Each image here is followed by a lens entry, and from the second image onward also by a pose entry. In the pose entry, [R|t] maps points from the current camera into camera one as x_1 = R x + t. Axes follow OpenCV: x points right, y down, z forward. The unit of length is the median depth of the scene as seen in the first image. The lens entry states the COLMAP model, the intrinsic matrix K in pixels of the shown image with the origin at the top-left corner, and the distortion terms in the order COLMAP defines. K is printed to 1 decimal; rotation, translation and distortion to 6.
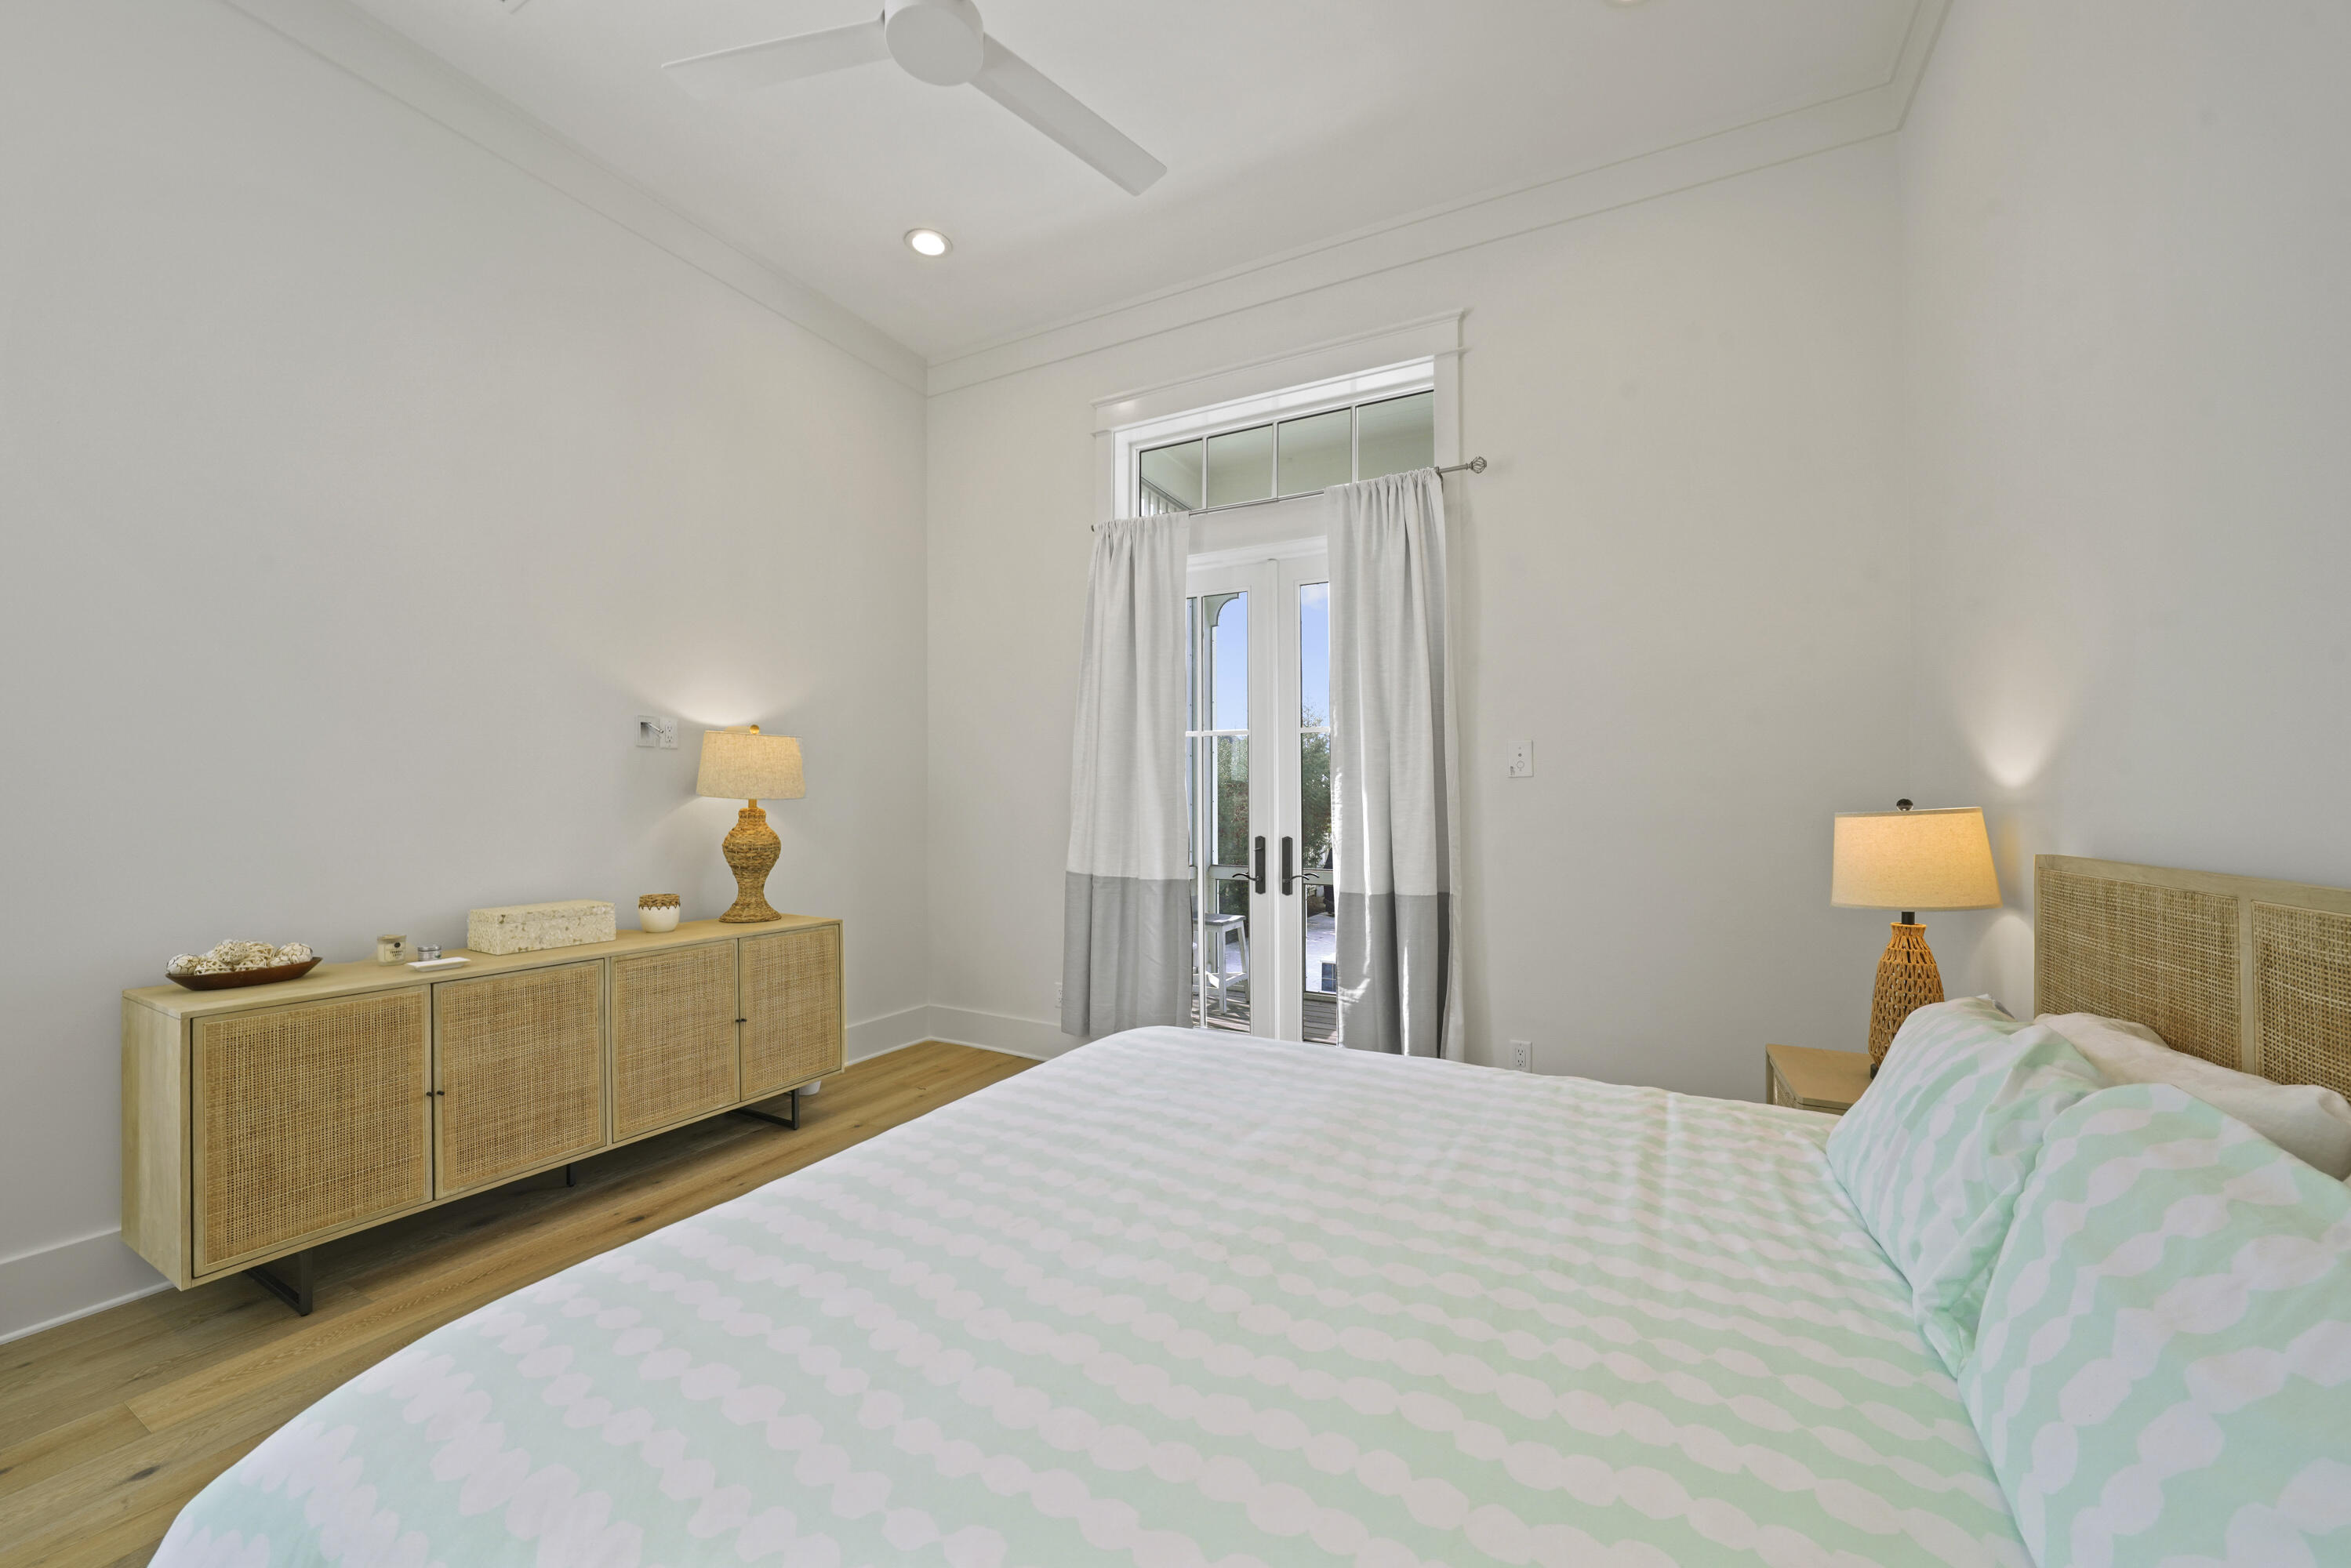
lens RADIAL K [[865.6, 0, 1176.3], [0, 865.6, 791.8], [0, 0, 1]] dist [-0.013036, 0.000007]
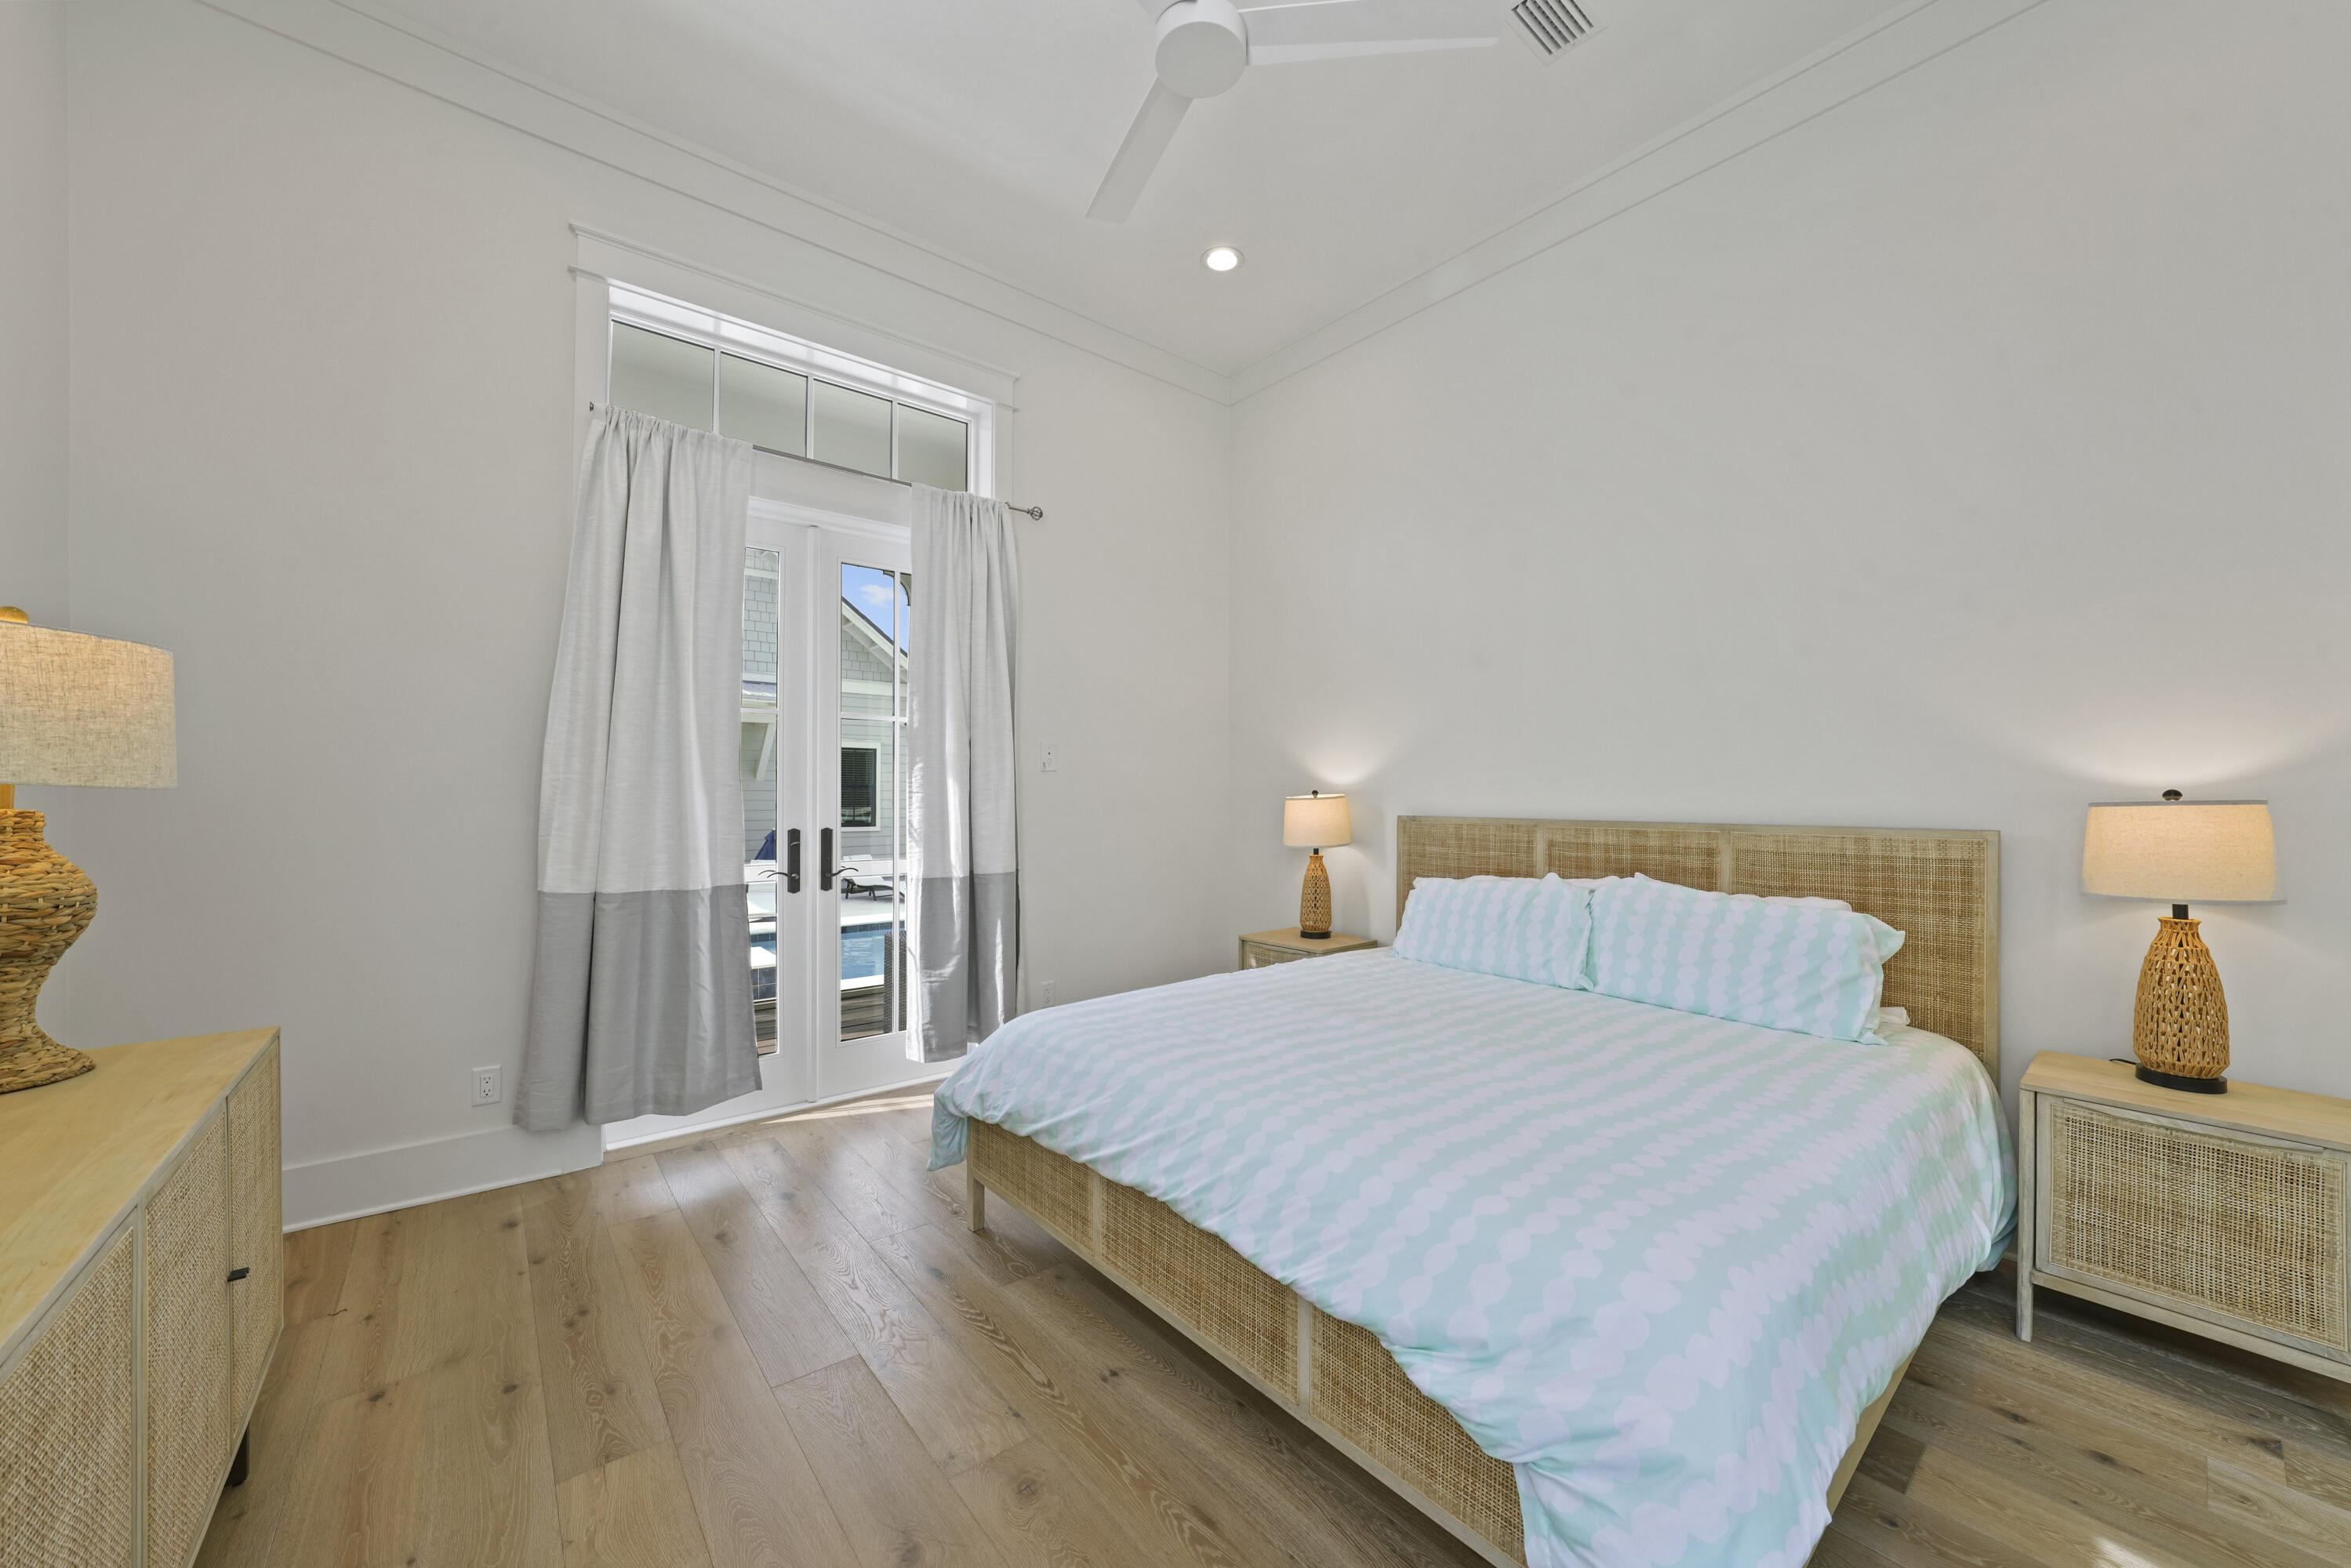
lens RADIAL K [[870.1, 0, 1165.1], [0, 870.1, 782.0], [0, 0, 1]] dist [-0.013255, 0.000275]
pose [[0.380604, 0.007455, 0.924708, -1.243548], [-0.013461, 0.999906, -0.002521, -0.001247], [-0.924640, -0.011488, 0.380669, 0.637494]]
